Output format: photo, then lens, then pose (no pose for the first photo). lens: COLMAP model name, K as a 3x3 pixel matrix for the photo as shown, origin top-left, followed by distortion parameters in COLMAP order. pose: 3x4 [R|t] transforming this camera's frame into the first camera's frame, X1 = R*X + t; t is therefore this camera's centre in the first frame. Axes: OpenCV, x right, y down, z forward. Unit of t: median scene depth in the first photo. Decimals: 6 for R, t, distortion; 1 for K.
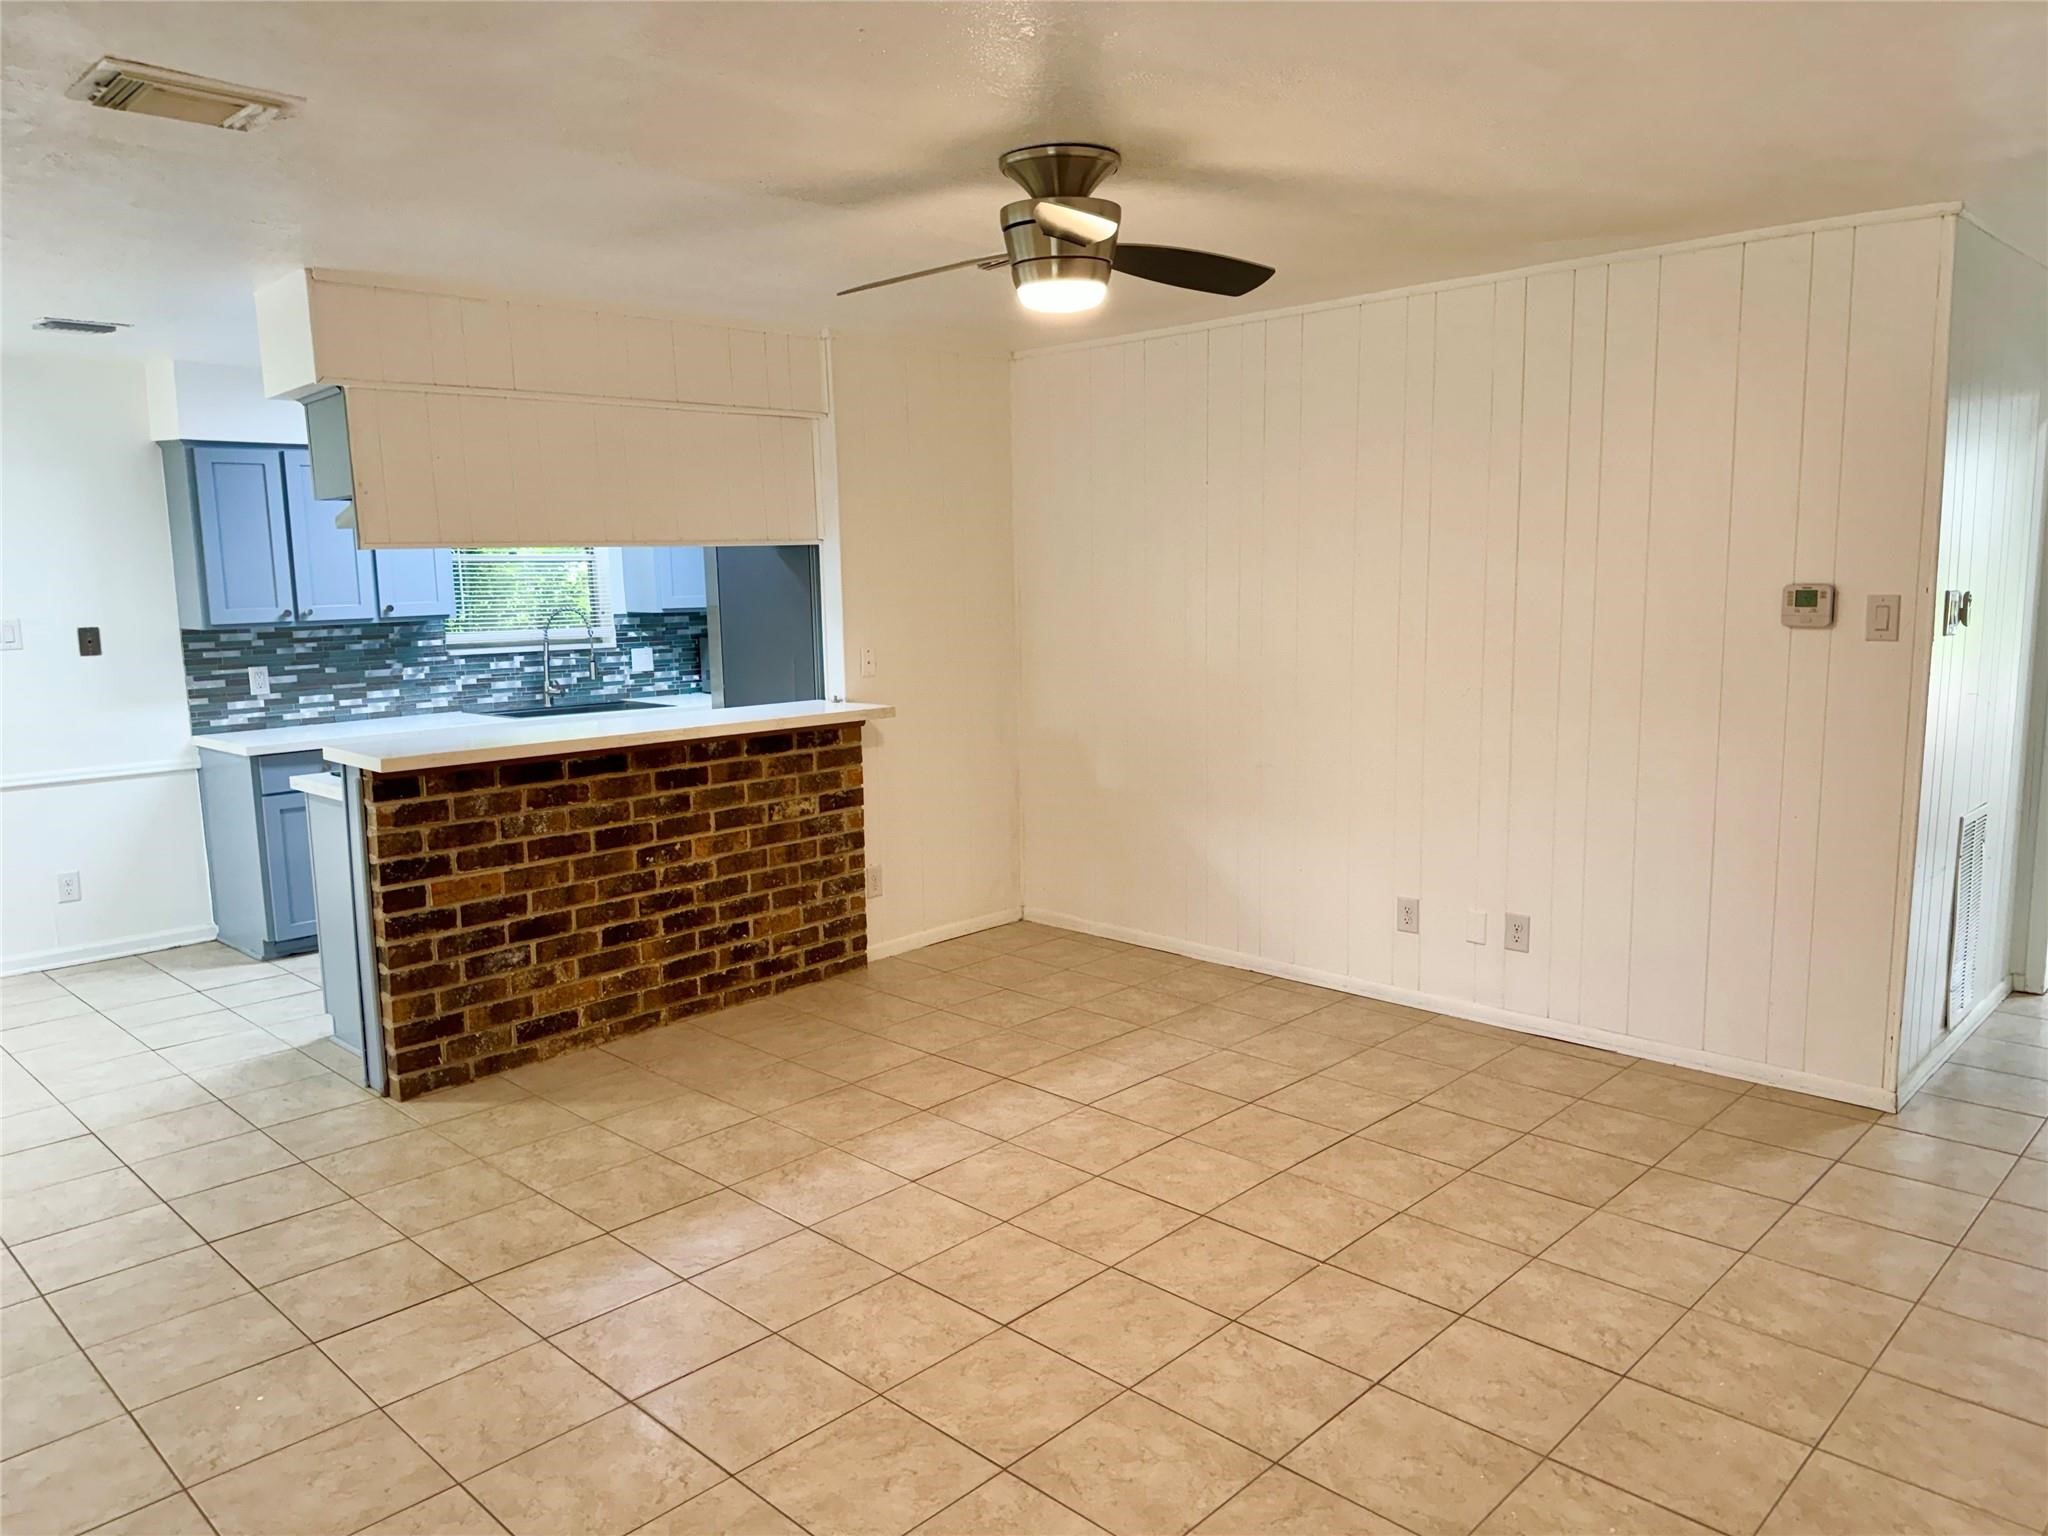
lens RADIAL K [[1419.0, 0, 1045.0], [0, 1419.0, 767.0], [0, 0, 1]] dist [0.017983, -0.023077]
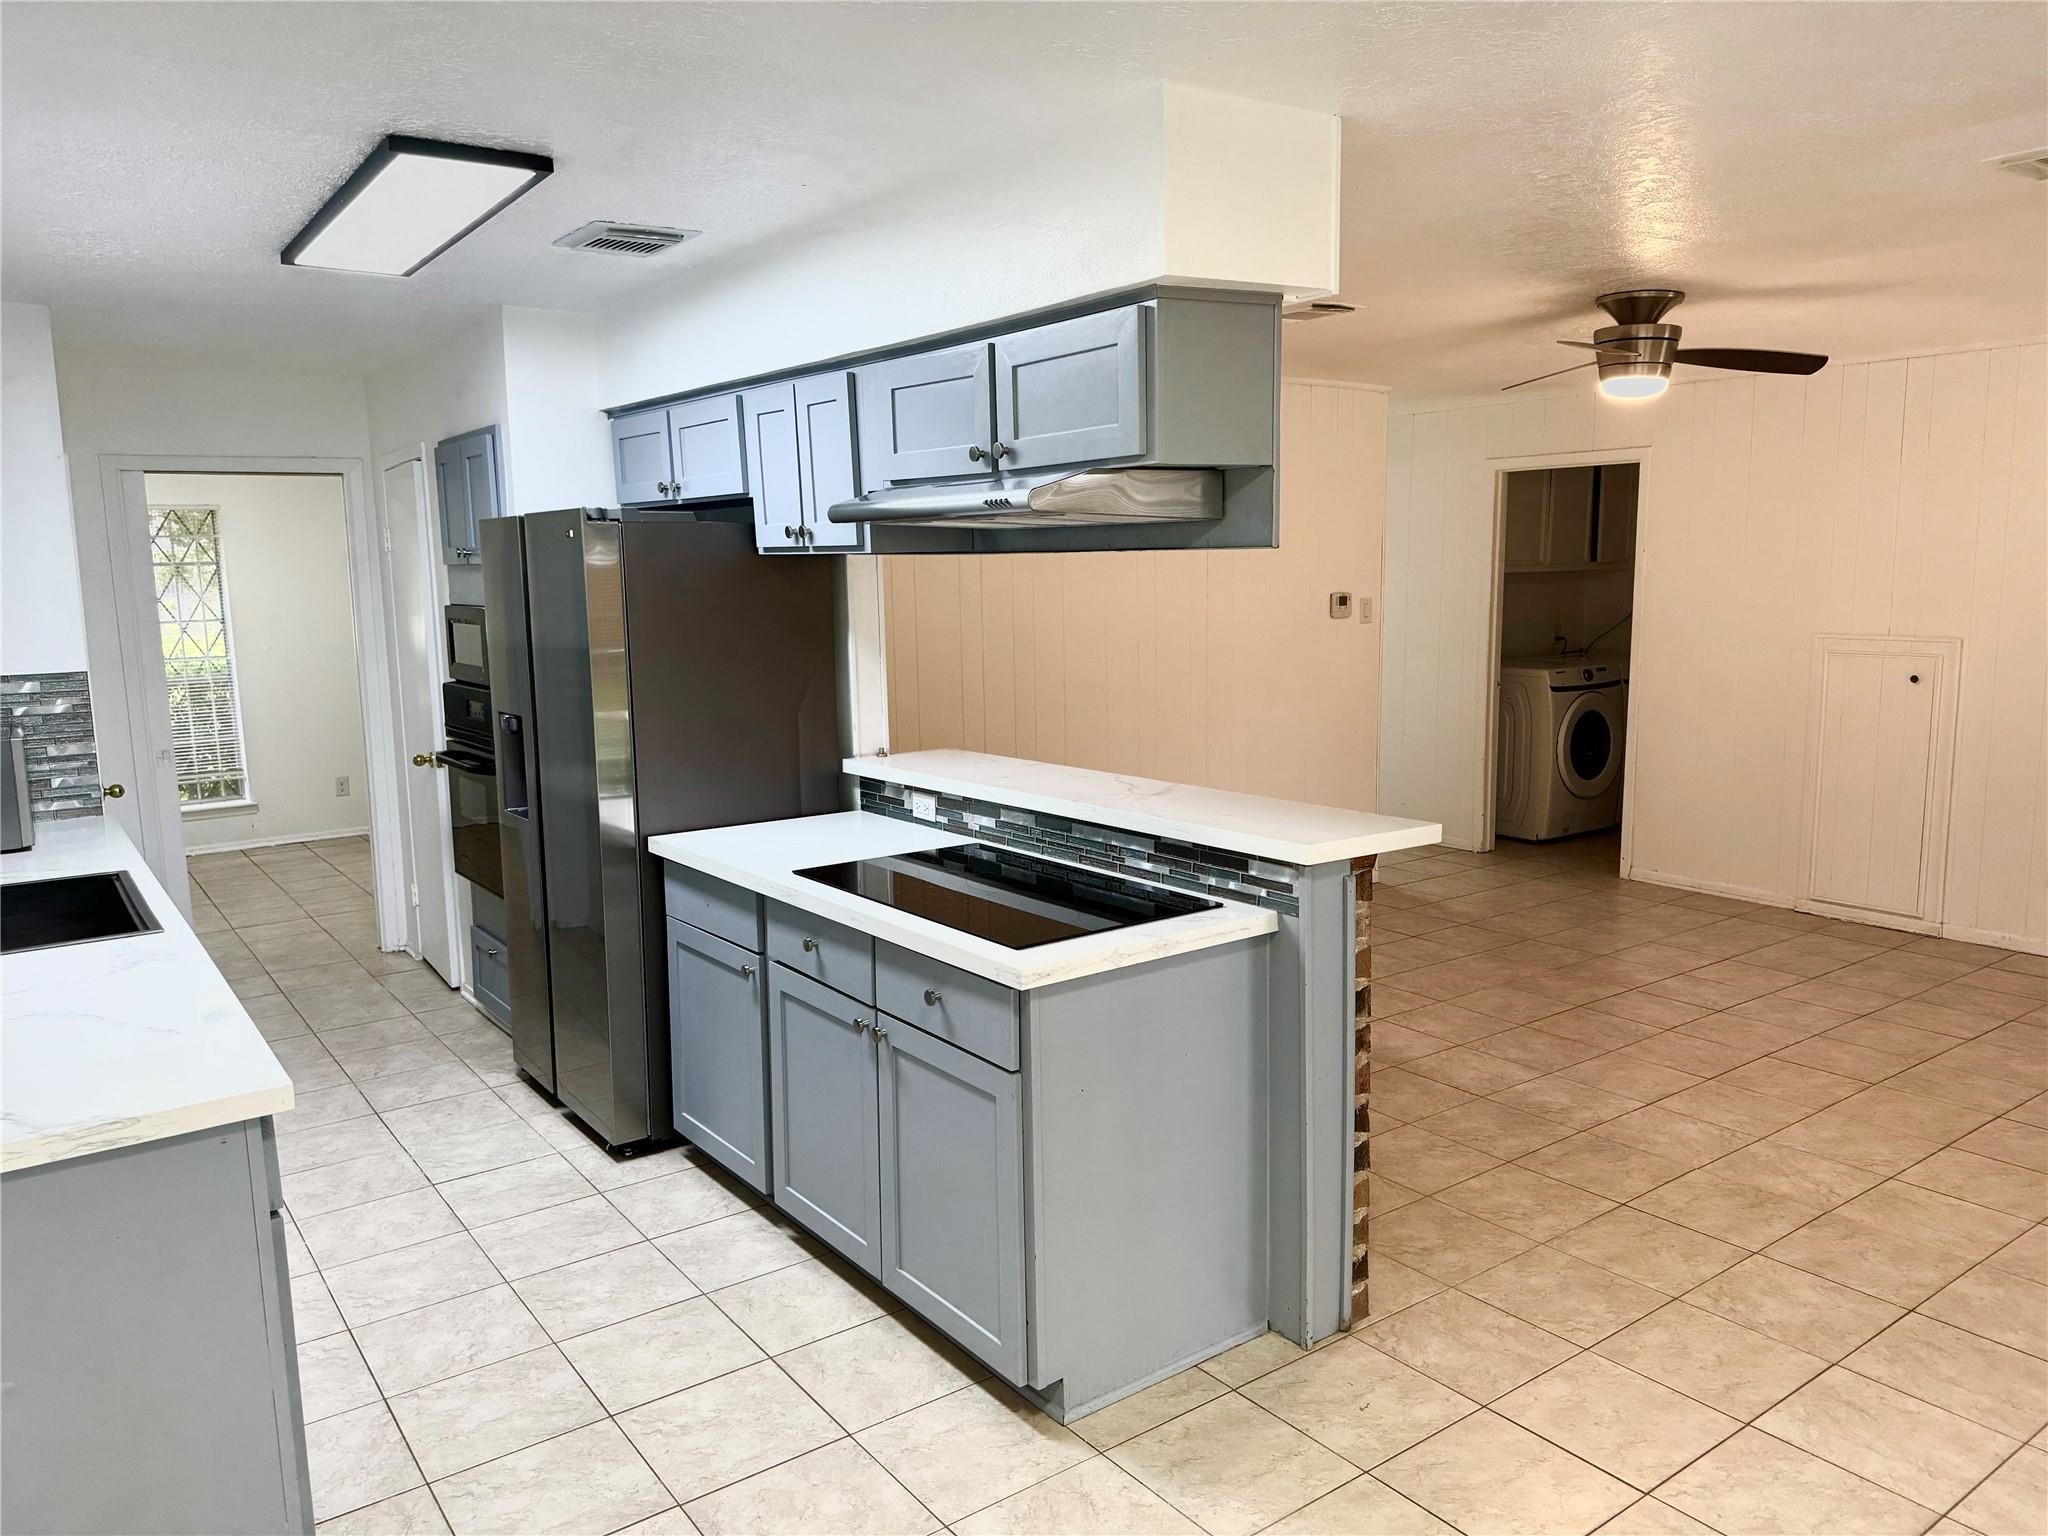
lens RADIAL K [[1419.0, 0, 1043.2], [0, 1419.0, 763.5], [0, 0, 1]] dist [0.017983, -0.023077]
pose [[0.186435, -0.120176, 0.975090, -1.012329], [0.151903, 0.984082, 0.092241, -0.112735], [-0.970653, 0.130922, 0.201722, 0.863713]]
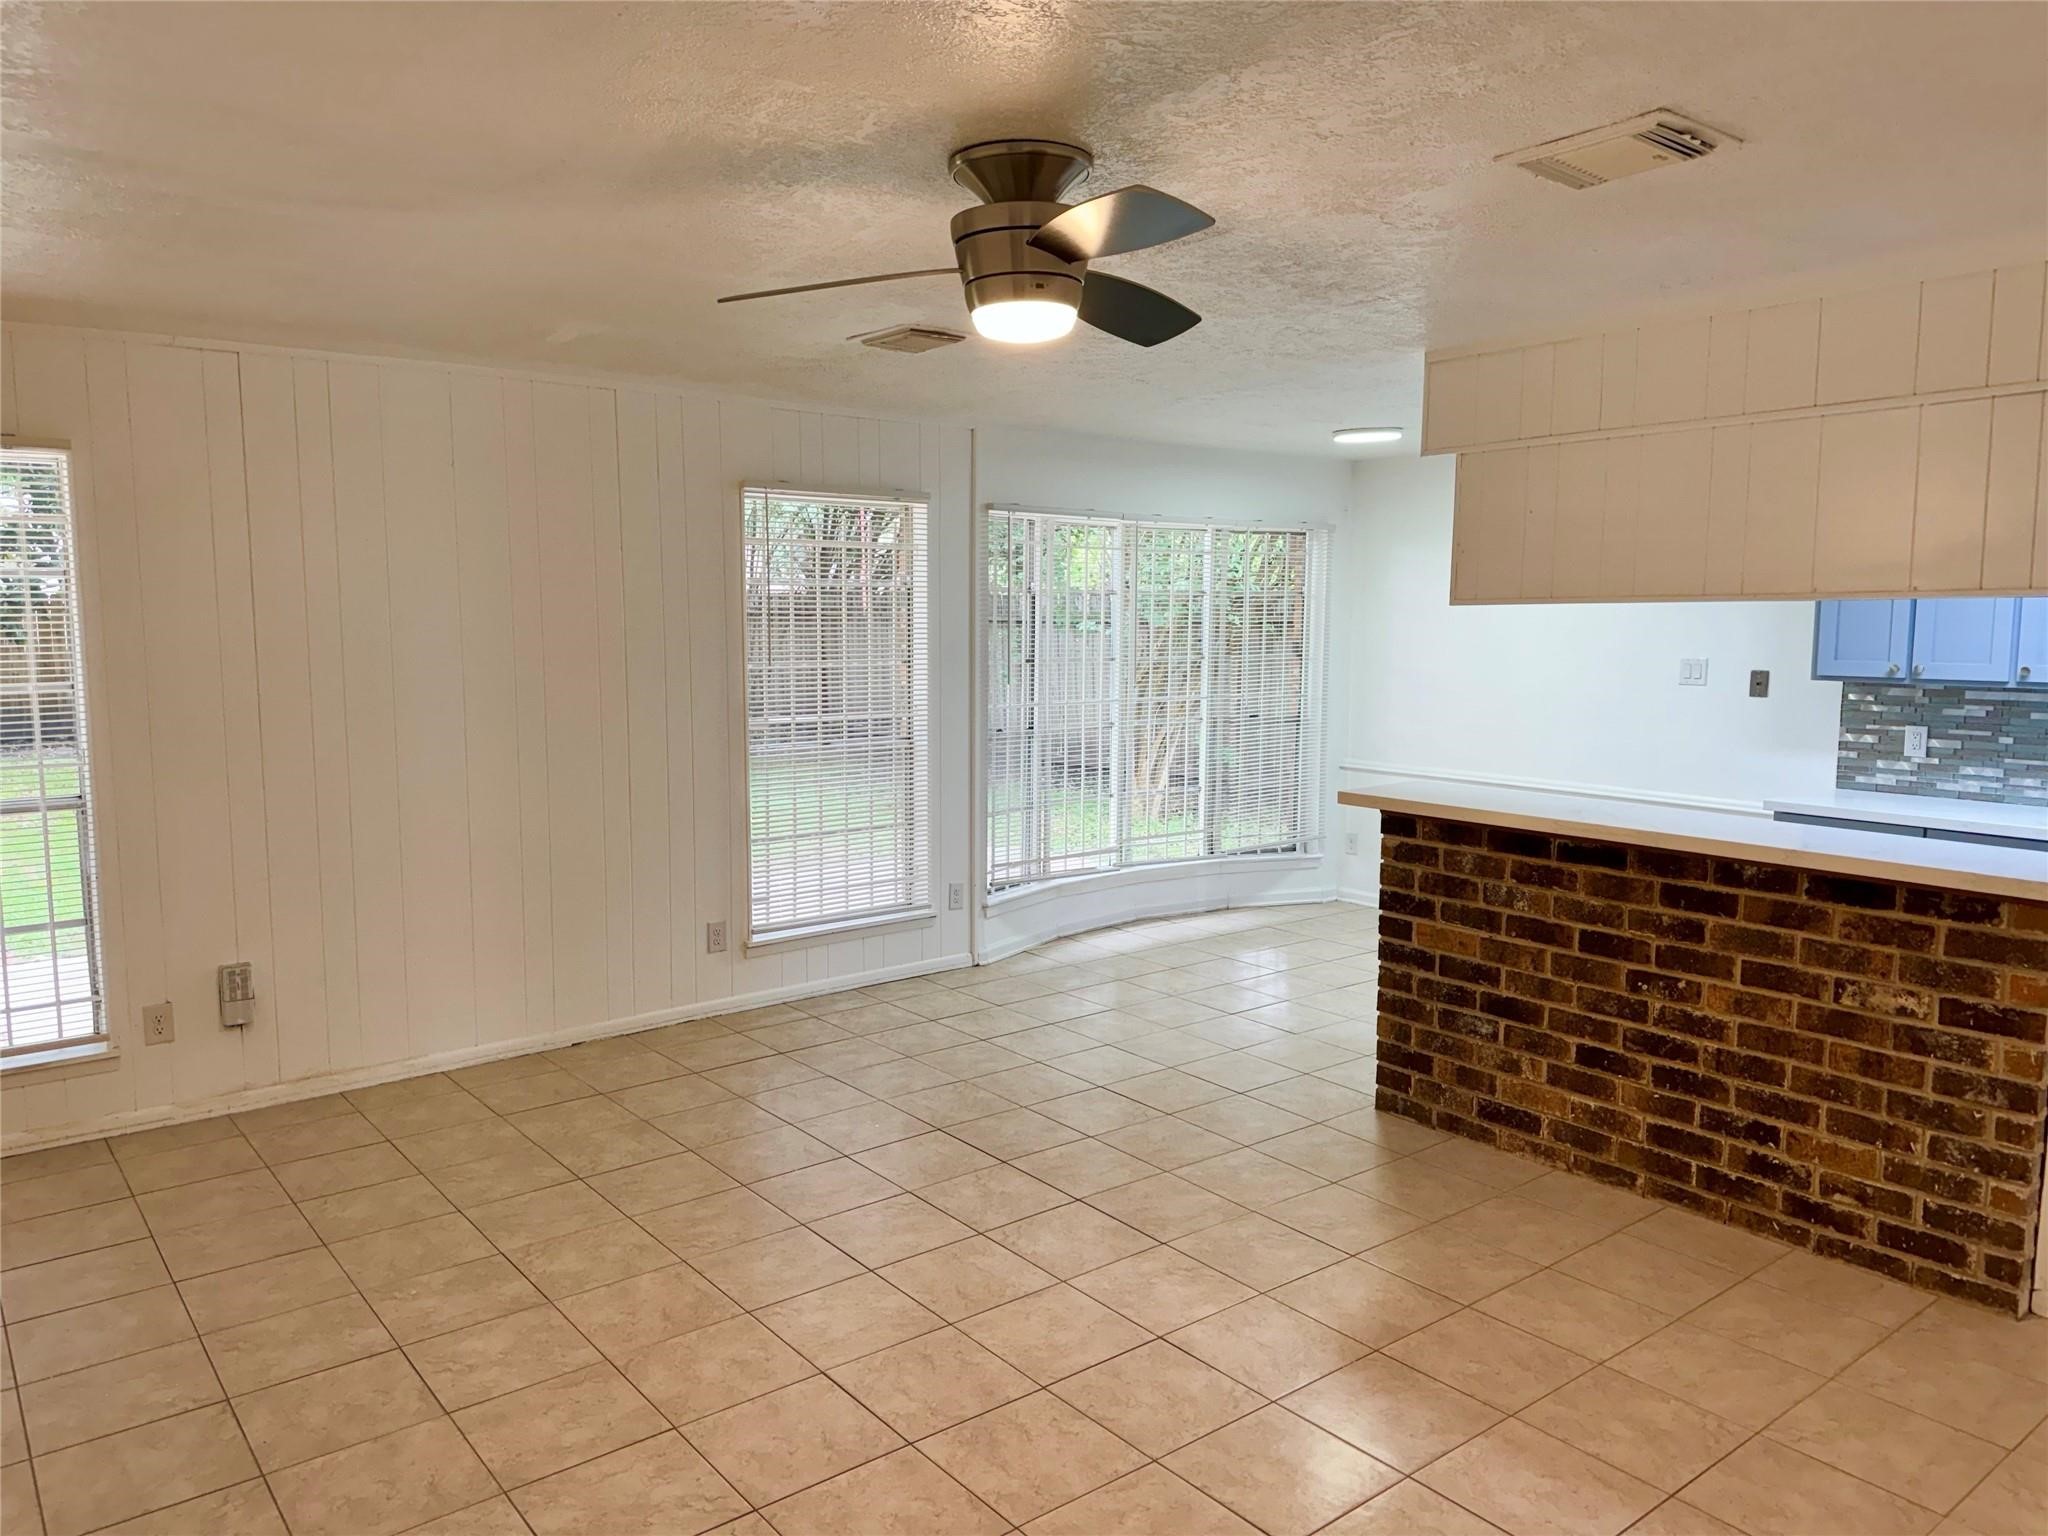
lens RADIAL K [[1419.0, 0, 1022.7], [0, 1419.0, 774.5], [0, 0, 1]] dist [0.017983, -0.023077]
pose [[-0.146729, 0.125608, -0.981169, 0.552205], [-0.140617, 0.979183, 0.146382, -0.121432], [0.979131, 0.159448, -0.126012, 0.736076]]
